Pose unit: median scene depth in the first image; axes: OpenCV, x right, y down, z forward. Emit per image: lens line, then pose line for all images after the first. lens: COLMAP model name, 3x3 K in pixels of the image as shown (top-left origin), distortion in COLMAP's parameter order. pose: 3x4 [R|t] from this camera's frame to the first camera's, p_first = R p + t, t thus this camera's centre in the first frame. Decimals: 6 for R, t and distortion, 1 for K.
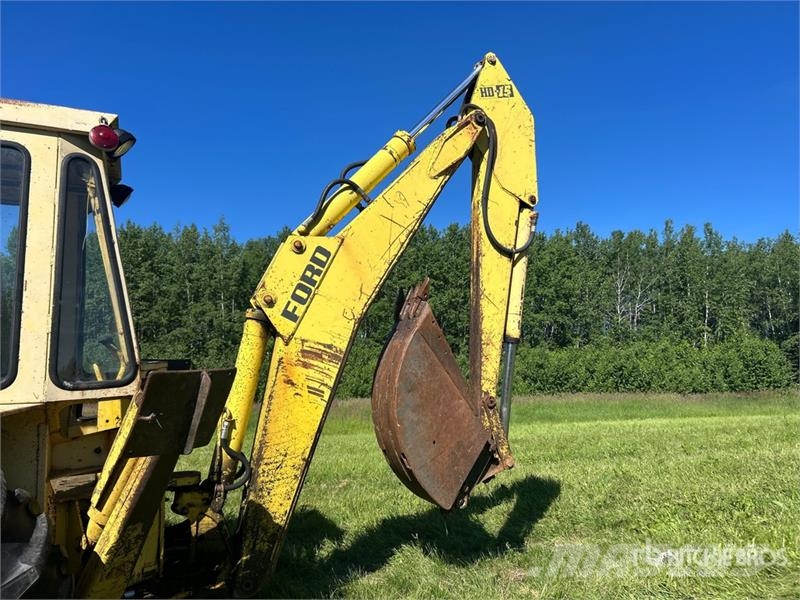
lens RADIAL K [[604.2, 0, 403.7], [0, 604.2, 303.0], [0, 0, 1]] dist [0.077825, -0.091556]
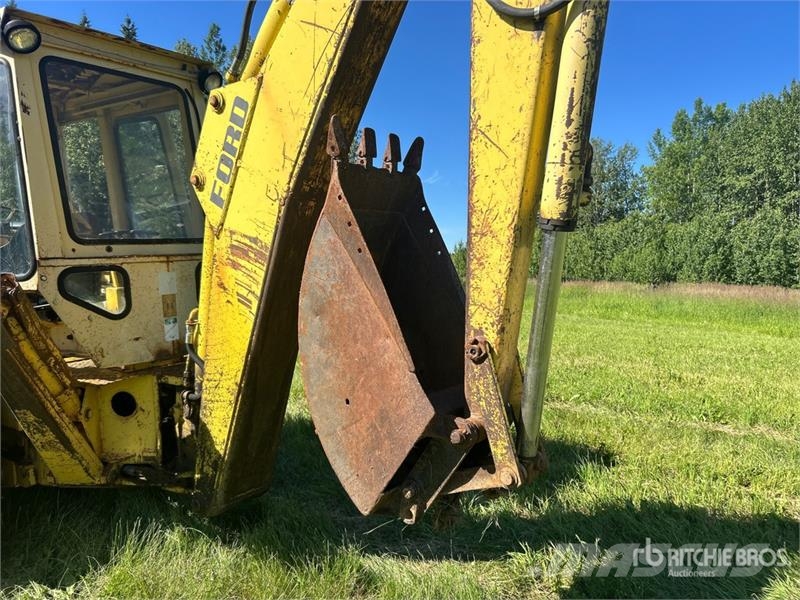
lens RADIAL K [[602.5, 0, 402.5], [0, 602.5, 301.6], [0, 0, 1]] dist [0.043861, -0.053406]
pose [[0.527826, 0.089292, -0.844646, 0.573976], [0.077086, 0.985318, 0.152335, 0.047688], [0.845847, -0.145517, 0.513193, 0.762804]]
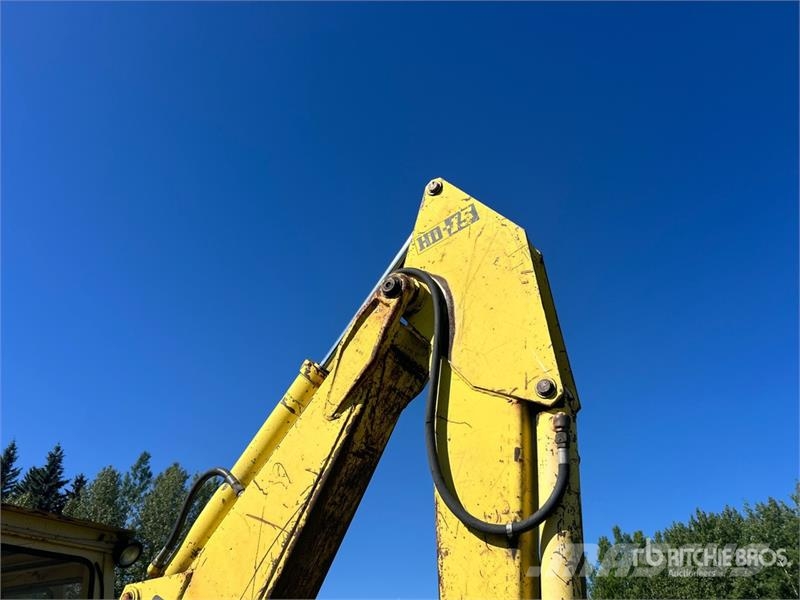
lens RADIAL K [[602.5, 0, 402.5], [0, 602.5, 301.6], [0, 0, 1]] dist [0.043861, -0.053406]
pose [[0.621258, -0.432398, -0.653506, 0.522914], [0.093163, 0.868815, -0.486294, -0.031832], [0.778048, 0.241232, 0.580042, 0.768170]]
